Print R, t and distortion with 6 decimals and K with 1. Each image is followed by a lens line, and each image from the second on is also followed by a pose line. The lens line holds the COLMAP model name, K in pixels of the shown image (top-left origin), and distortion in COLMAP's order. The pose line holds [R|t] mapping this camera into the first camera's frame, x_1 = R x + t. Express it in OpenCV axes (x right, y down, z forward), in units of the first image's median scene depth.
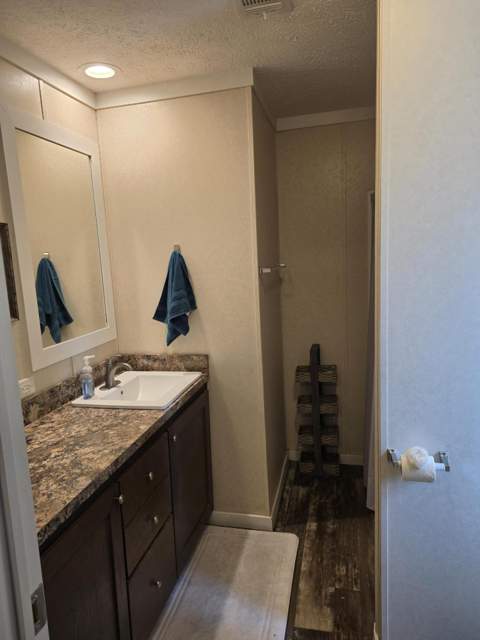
lens RADIAL K [[433.0, 0, 240.0], [0, 433.0, 320.0], [0, 0, 1]] dist [0.082800, -0.073446]
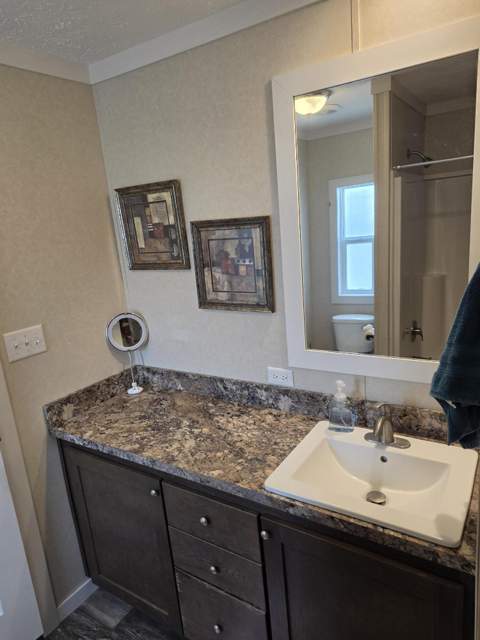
lens RADIAL K [[433.0, 0, 240.0], [0, 433.0, 320.0], [0, 0, 1]] dist [0.082800, -0.073446]
pose [[-0.328472, 0.290579, -0.898705, 0.433040], [-0.044682, 0.945654, 0.322090, -0.305610], [0.943456, 0.145954, -0.297638, 1.243592]]
